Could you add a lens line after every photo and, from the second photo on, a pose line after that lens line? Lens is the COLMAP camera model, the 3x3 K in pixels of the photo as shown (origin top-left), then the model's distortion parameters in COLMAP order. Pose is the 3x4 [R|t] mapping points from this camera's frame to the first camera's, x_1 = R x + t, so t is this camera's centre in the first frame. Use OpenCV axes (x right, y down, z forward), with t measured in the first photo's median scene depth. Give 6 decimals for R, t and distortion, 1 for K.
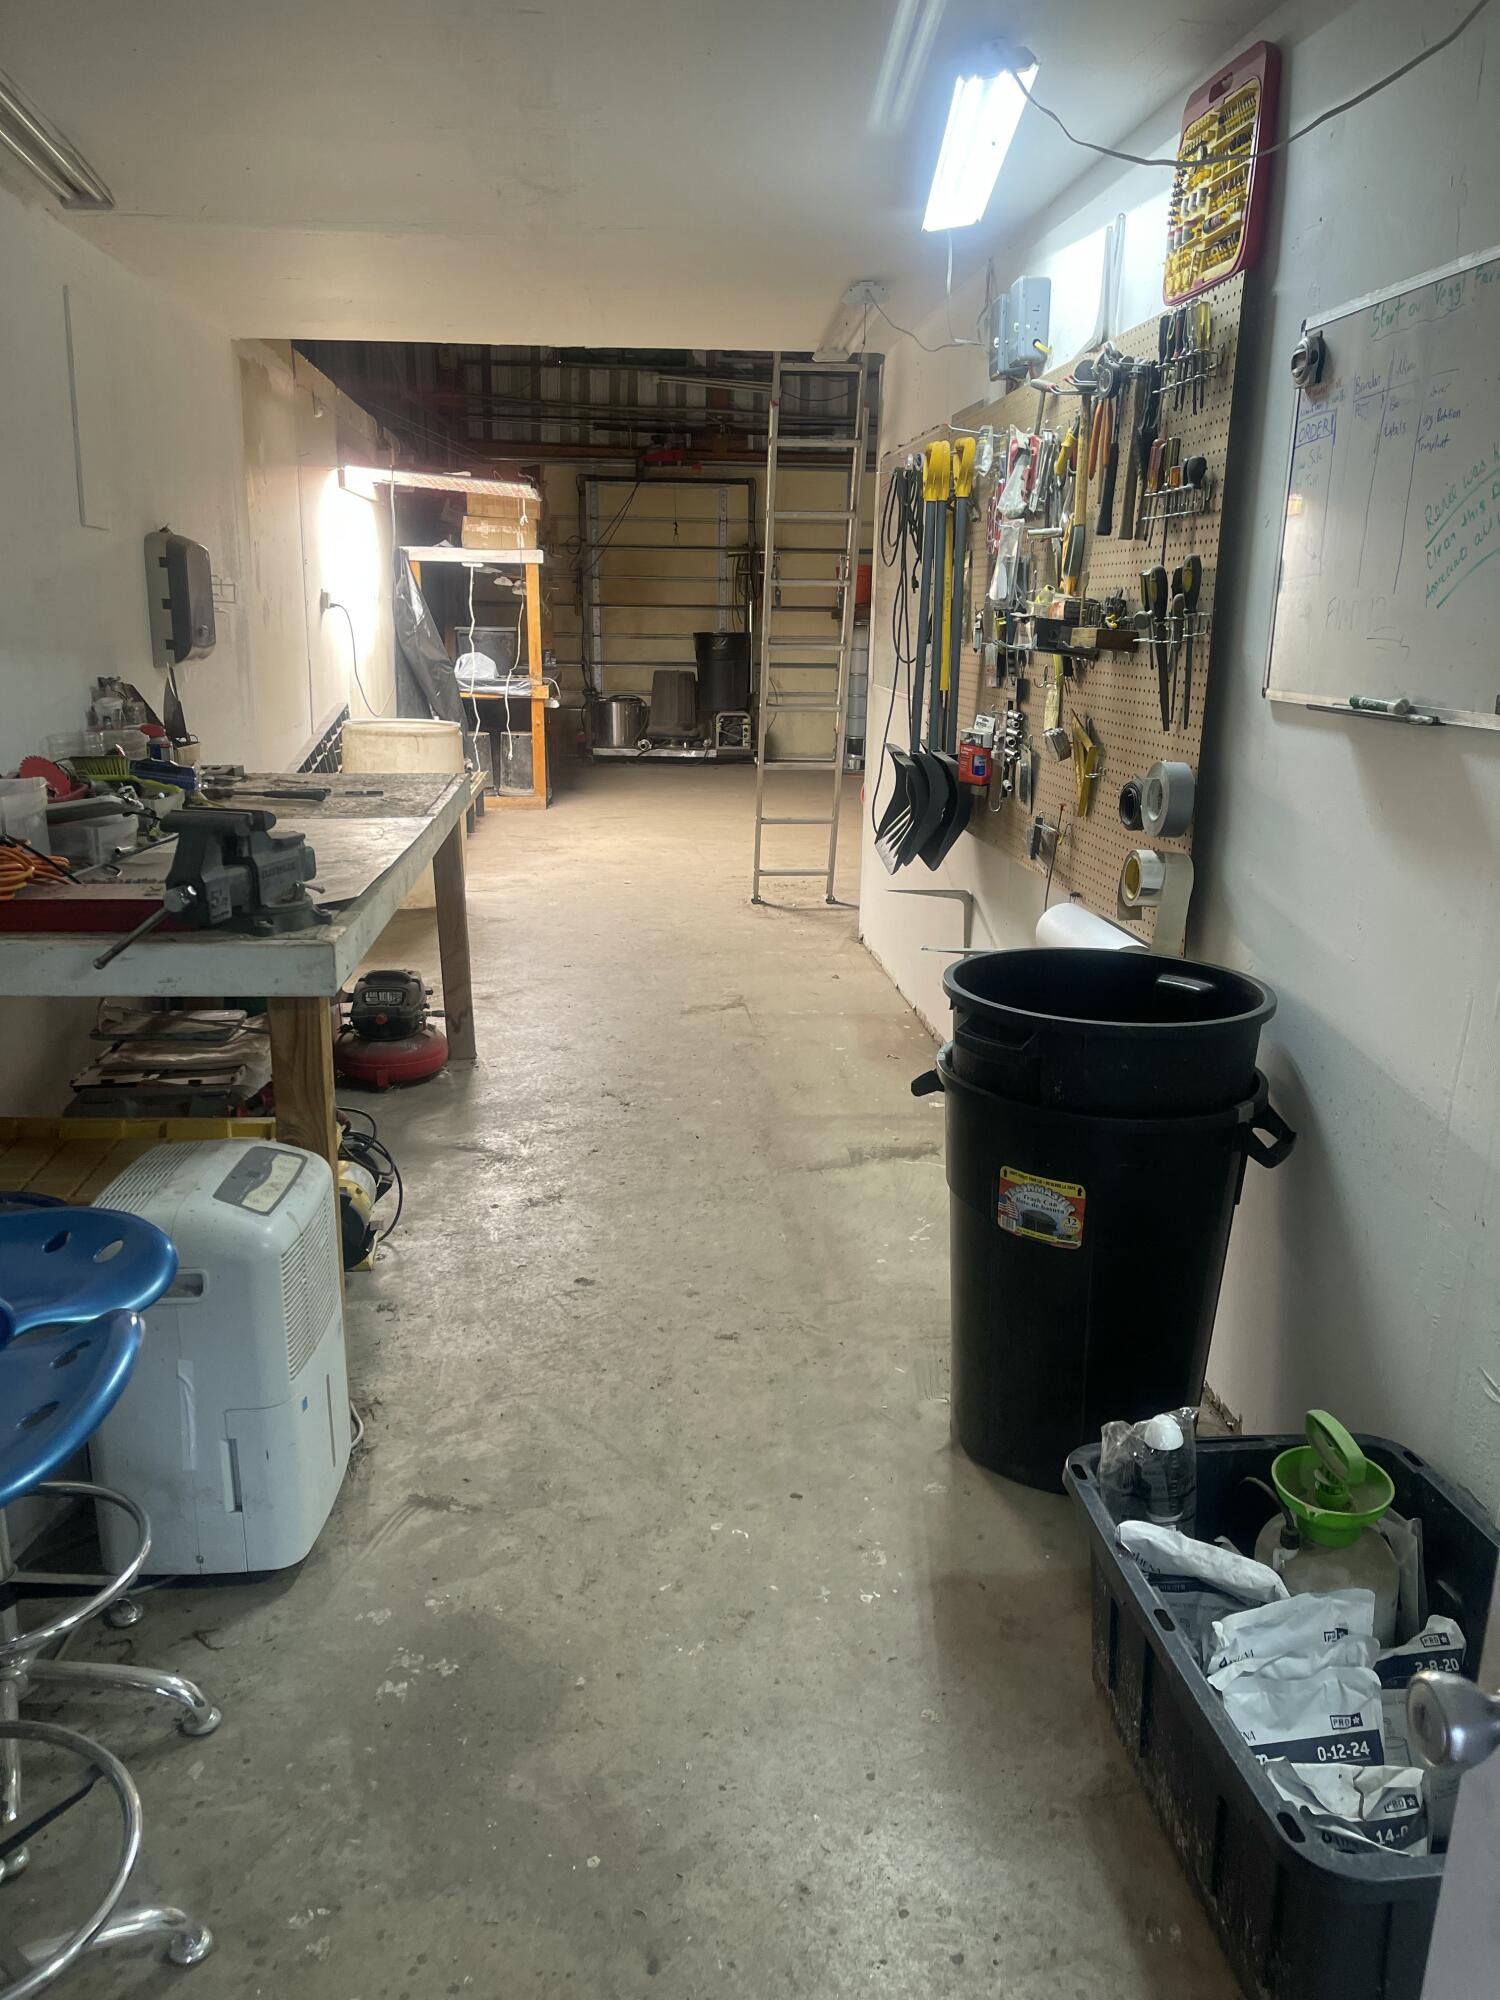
lens RADIAL K [[1503.4, 0, 763.8], [0, 1503.4, 997.3], [0, 0, 1]] dist [0.108619, -0.000612]
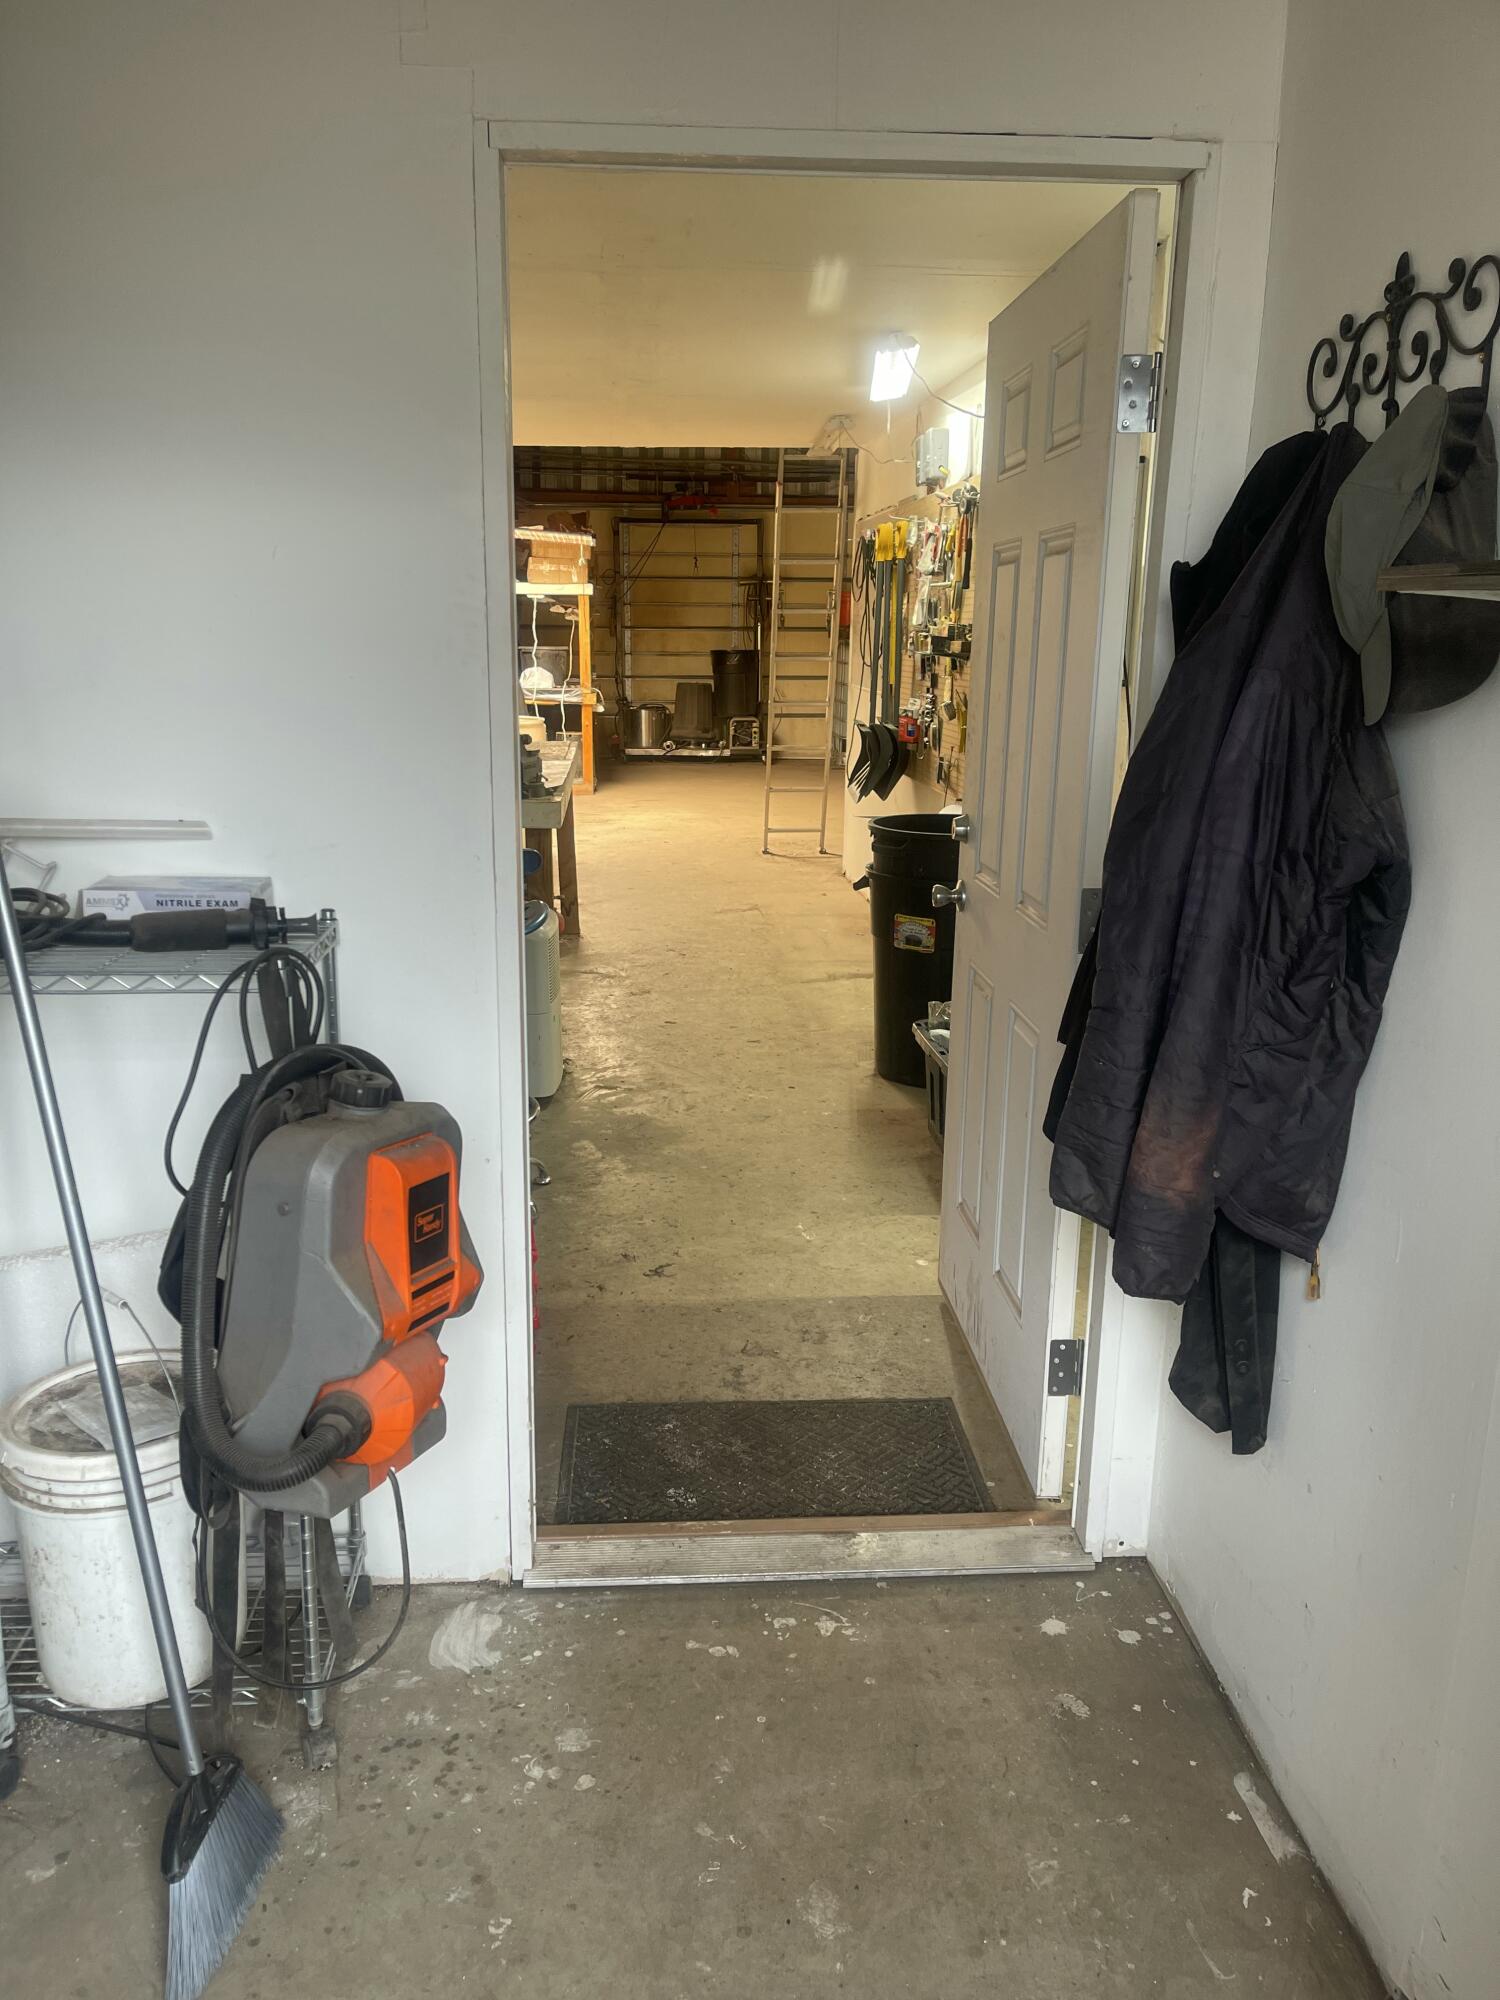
lens RADIAL K [[1503.4, 0, 737.0], [0, 1503.4, 1006.5], [0, 0, 1]] dist [0.108619, -0.000612]
pose [[0.999775, -0.000967, -0.021210, -0.004047], [0.000827, 0.999978, -0.006613, 0.126387], [0.021216, 0.006594, 0.999753, -0.500333]]
